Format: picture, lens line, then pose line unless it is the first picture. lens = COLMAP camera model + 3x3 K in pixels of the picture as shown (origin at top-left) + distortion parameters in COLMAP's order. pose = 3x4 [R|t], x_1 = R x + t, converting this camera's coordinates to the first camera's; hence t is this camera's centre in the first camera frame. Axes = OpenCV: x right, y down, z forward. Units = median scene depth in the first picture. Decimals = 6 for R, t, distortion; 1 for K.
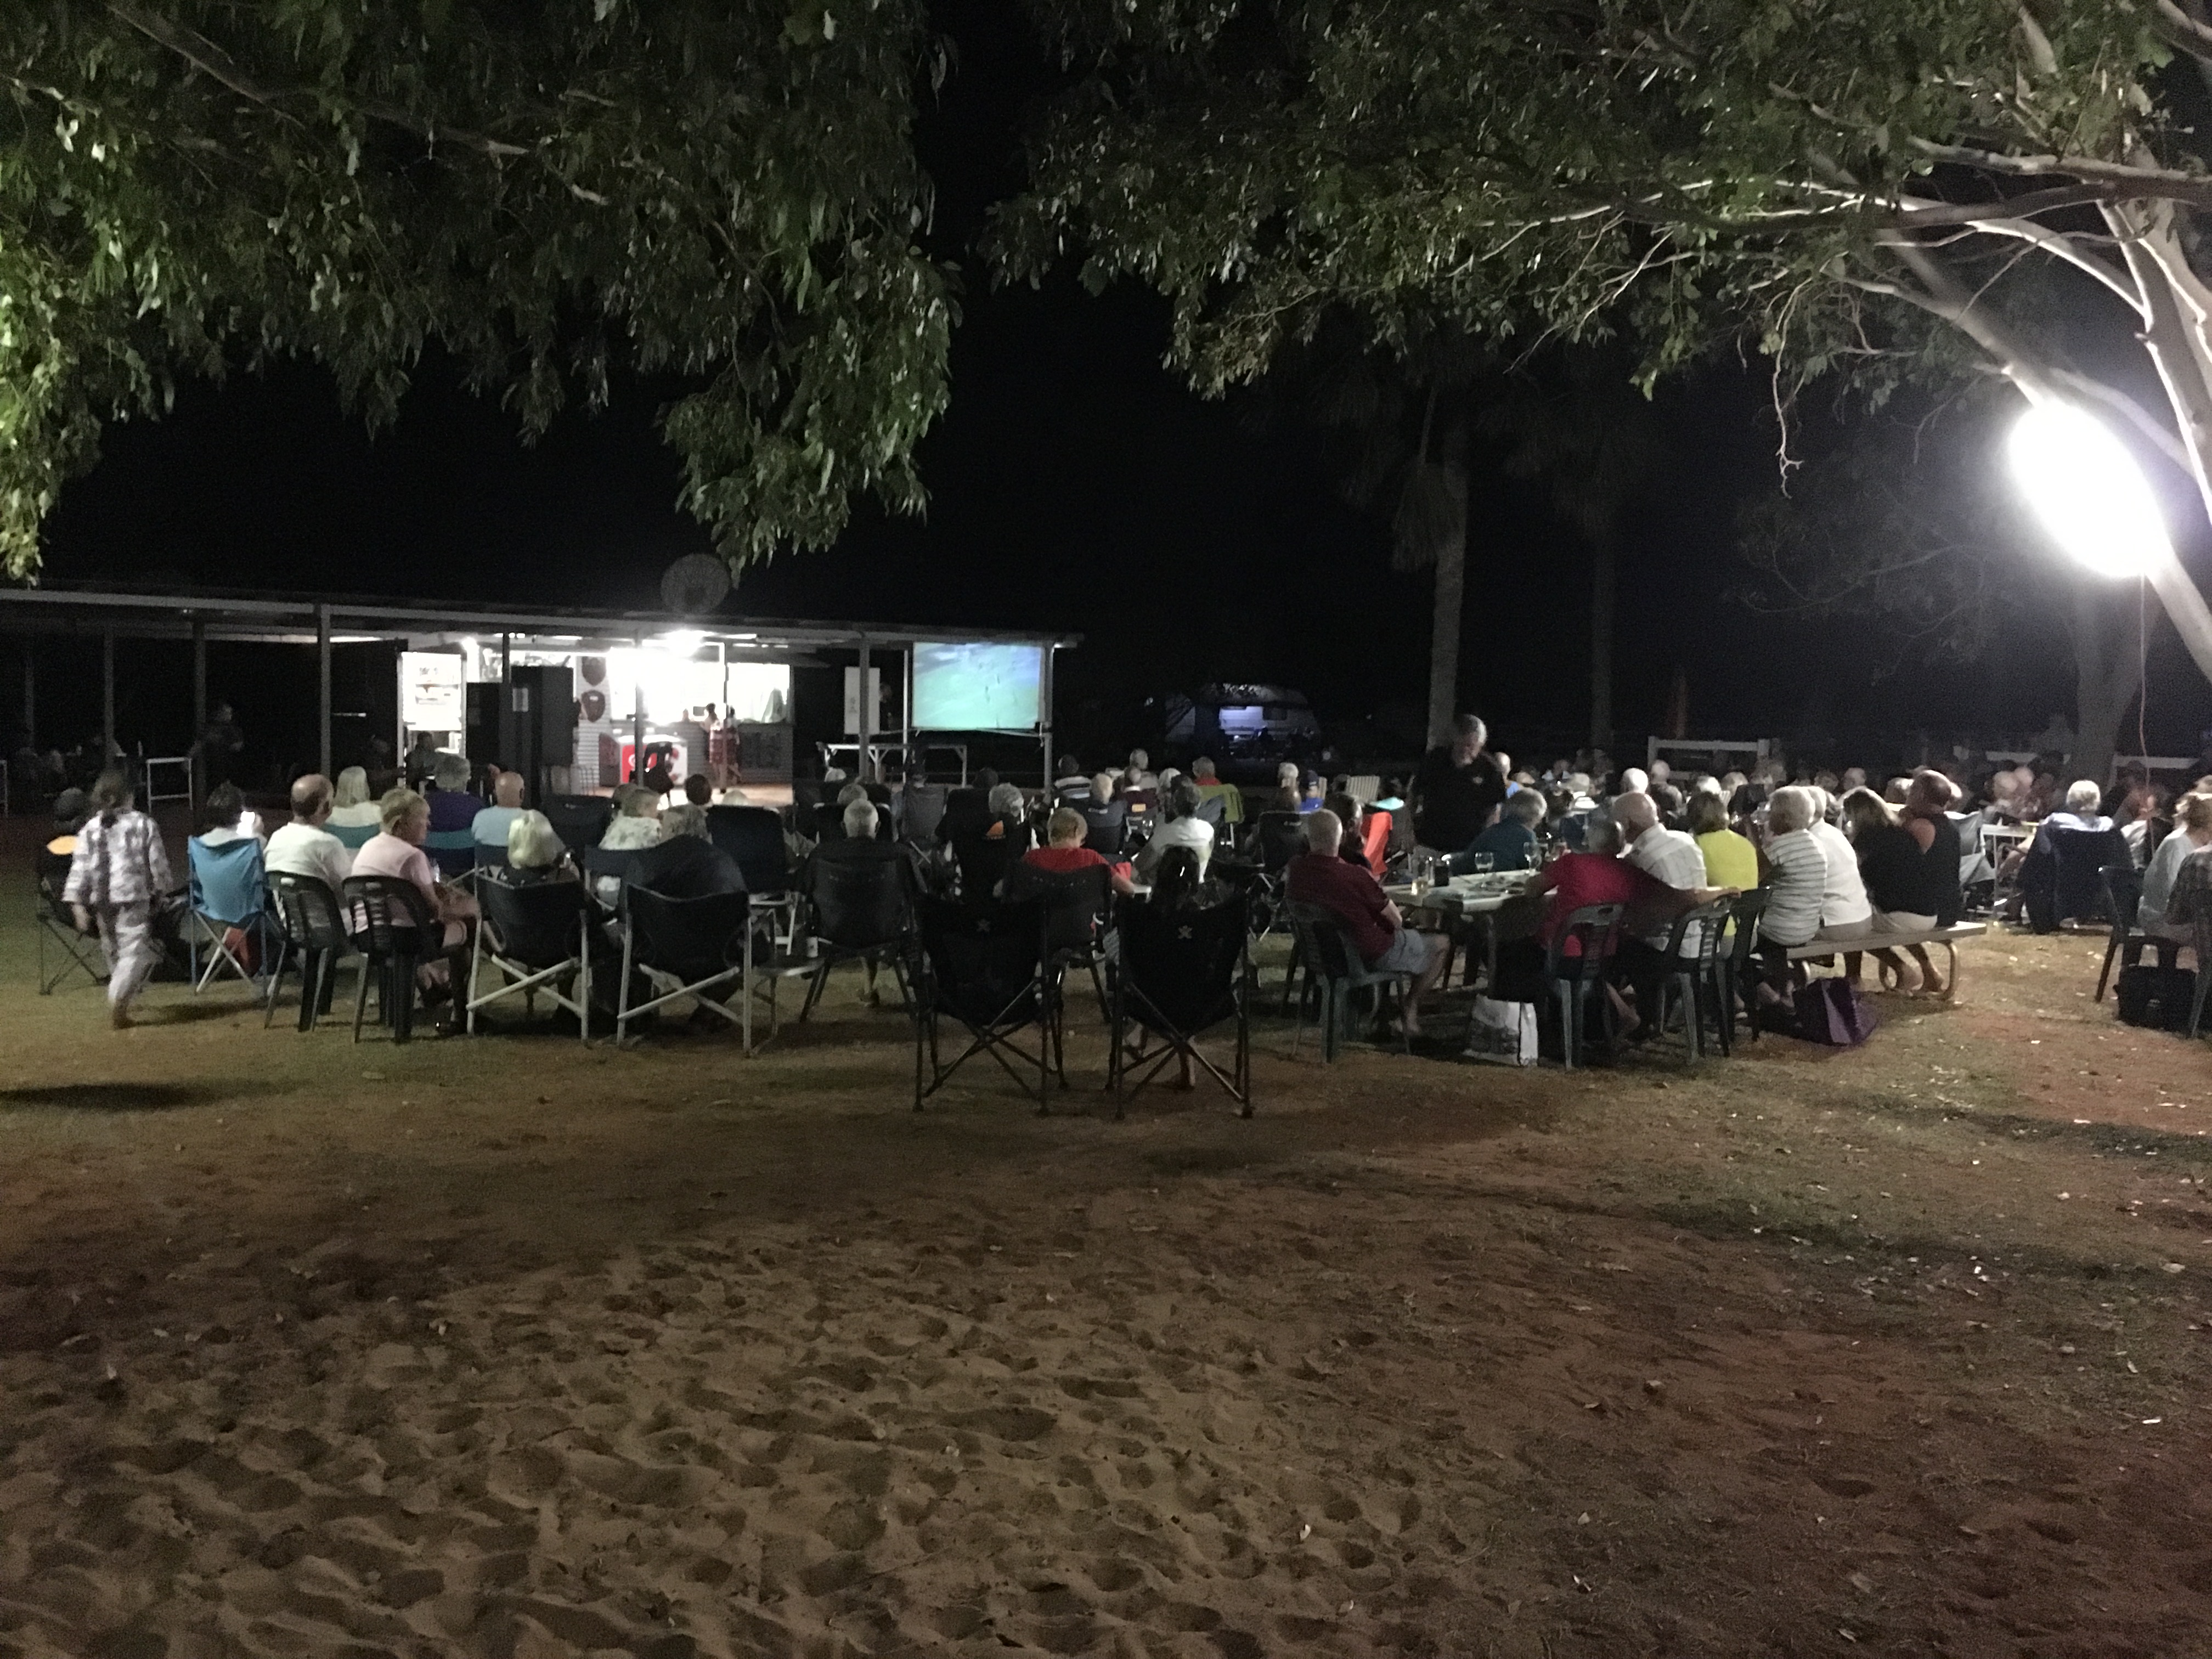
lens RADIAL K [[1872.0, 0, 1106.0], [0, 1872.0, 829.5], [0, 0, 1]] dist [-0.000191, -0.000025]
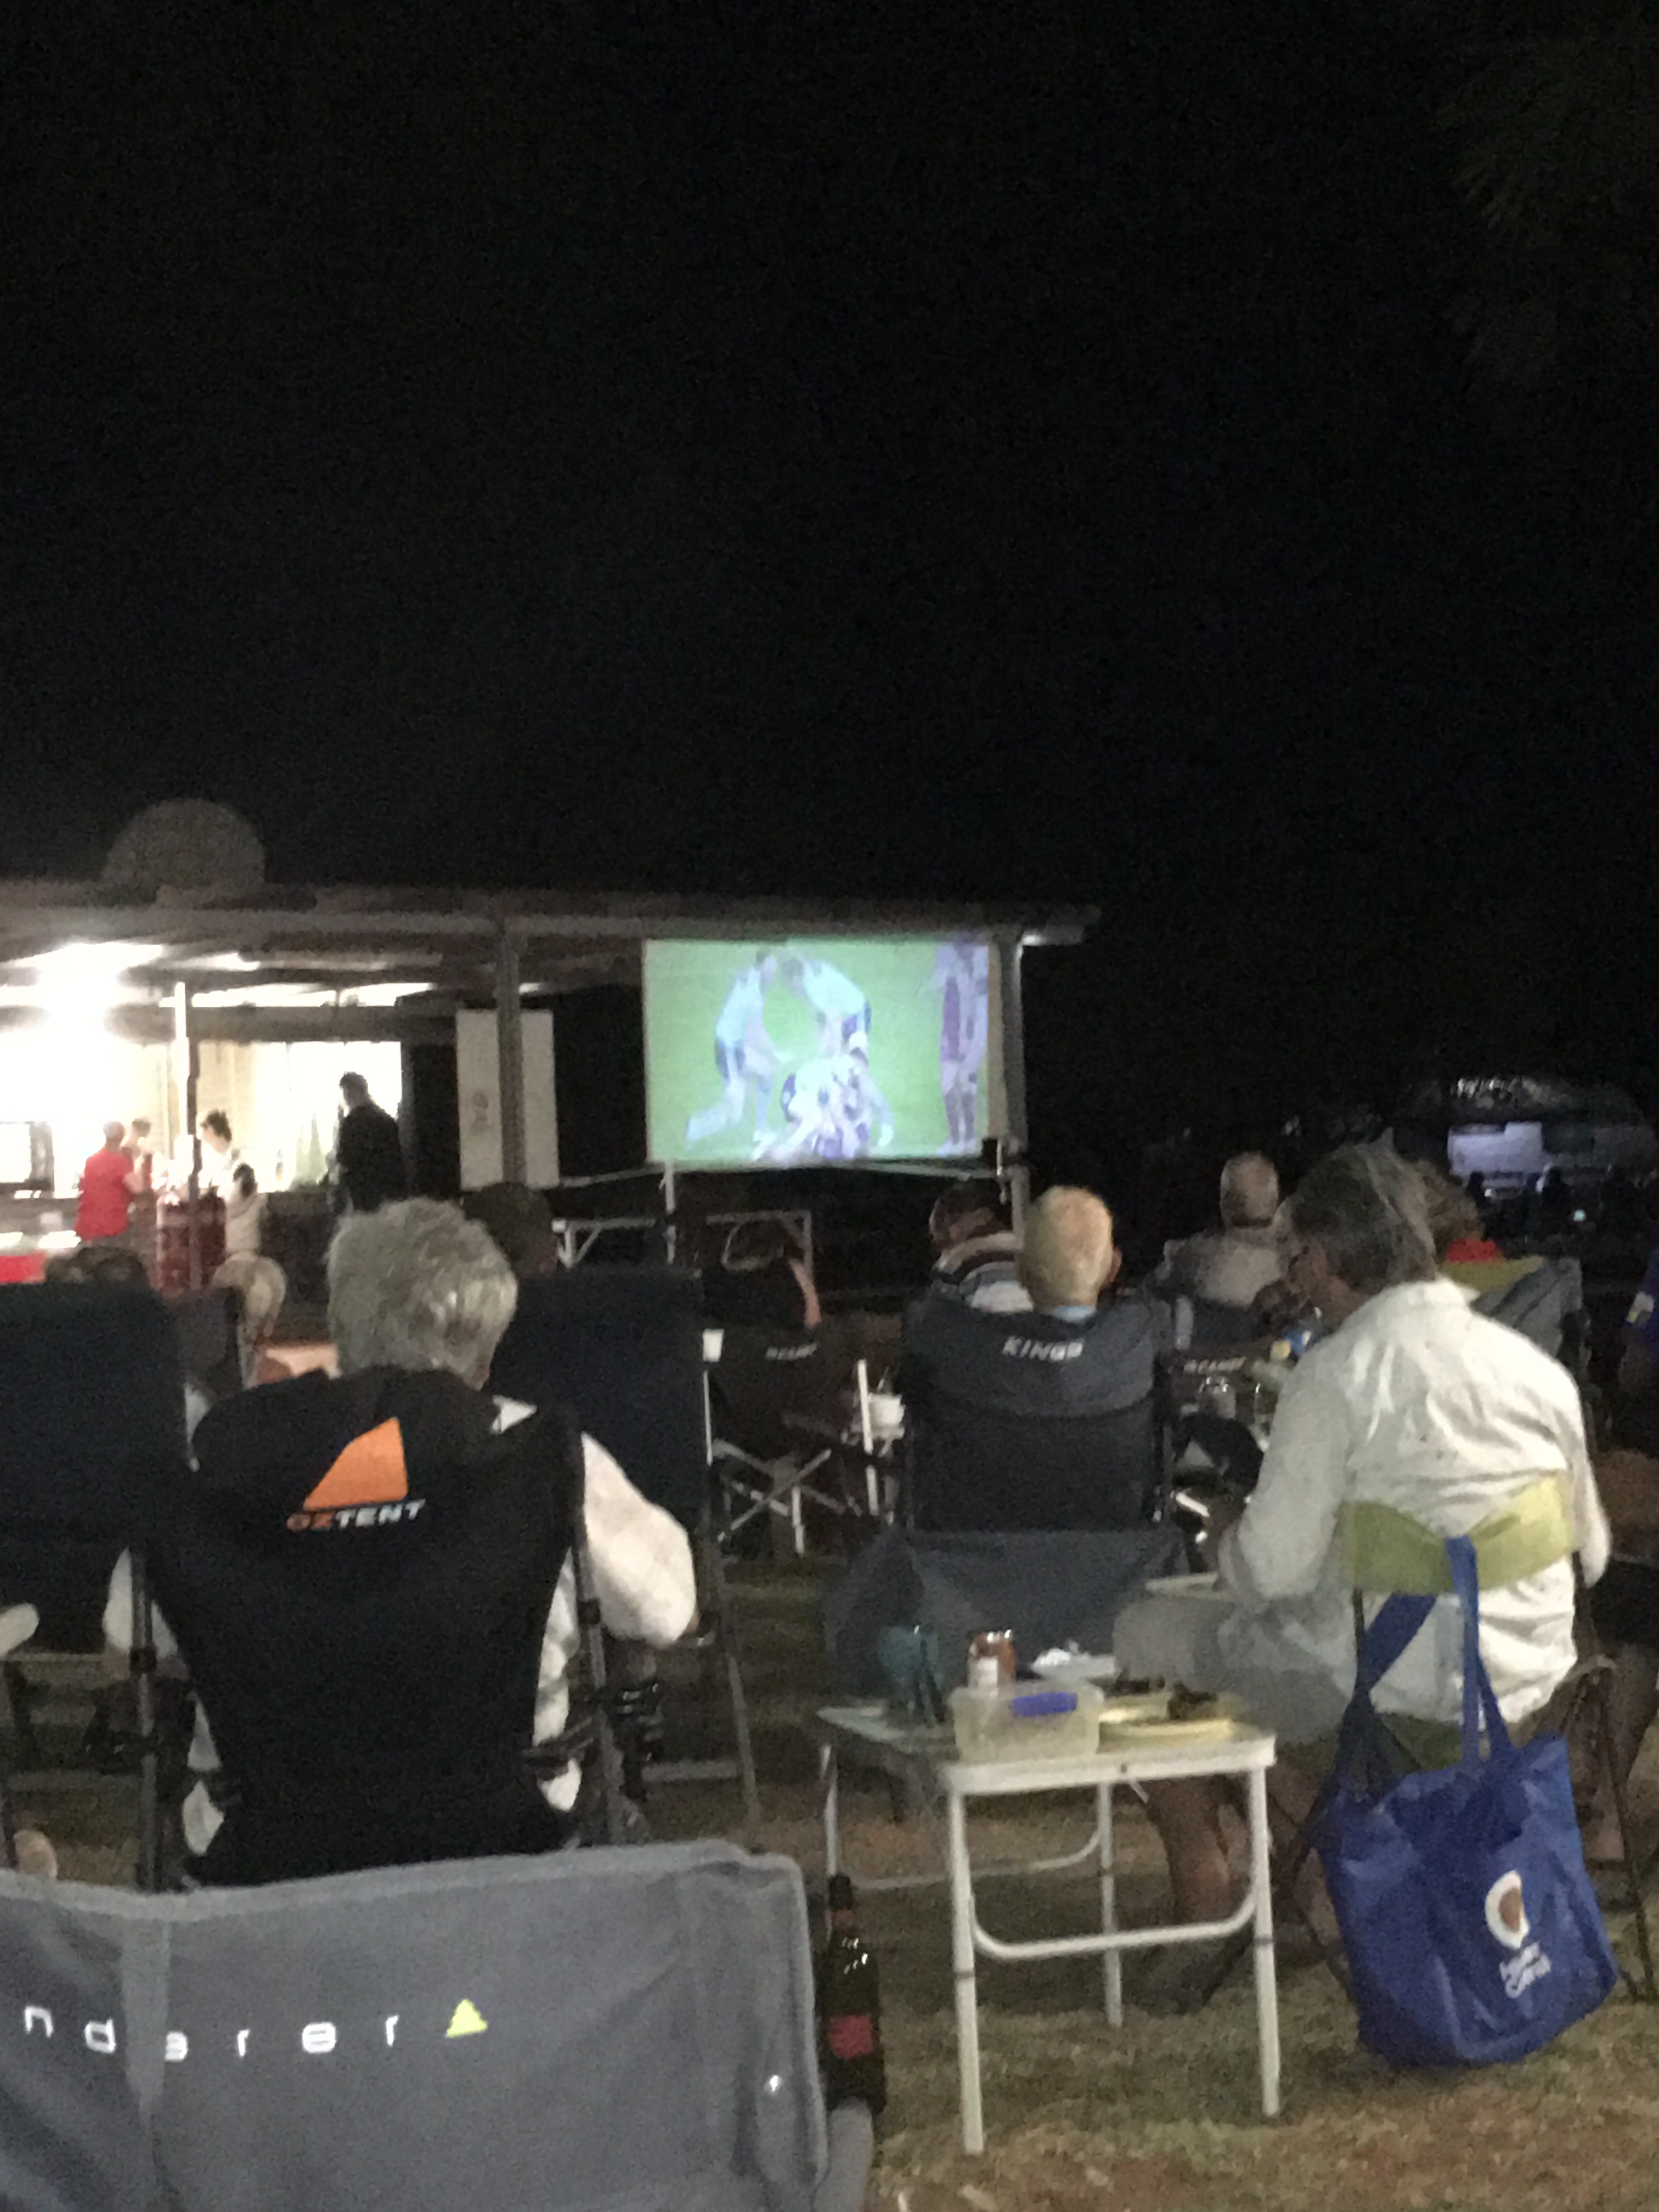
lens RADIAL K [[3581.7, 0, 829.5], [0, 3581.7, 1106.0], [0, 0, 1]] dist [-0.034091, -0.042356]
pose [[0.992593, -0.056914, -0.107328, 0.010317], [0.047552, 0.994998, -0.087855, -0.000975], [0.111792, 0.082100, 0.990334, 0.266999]]
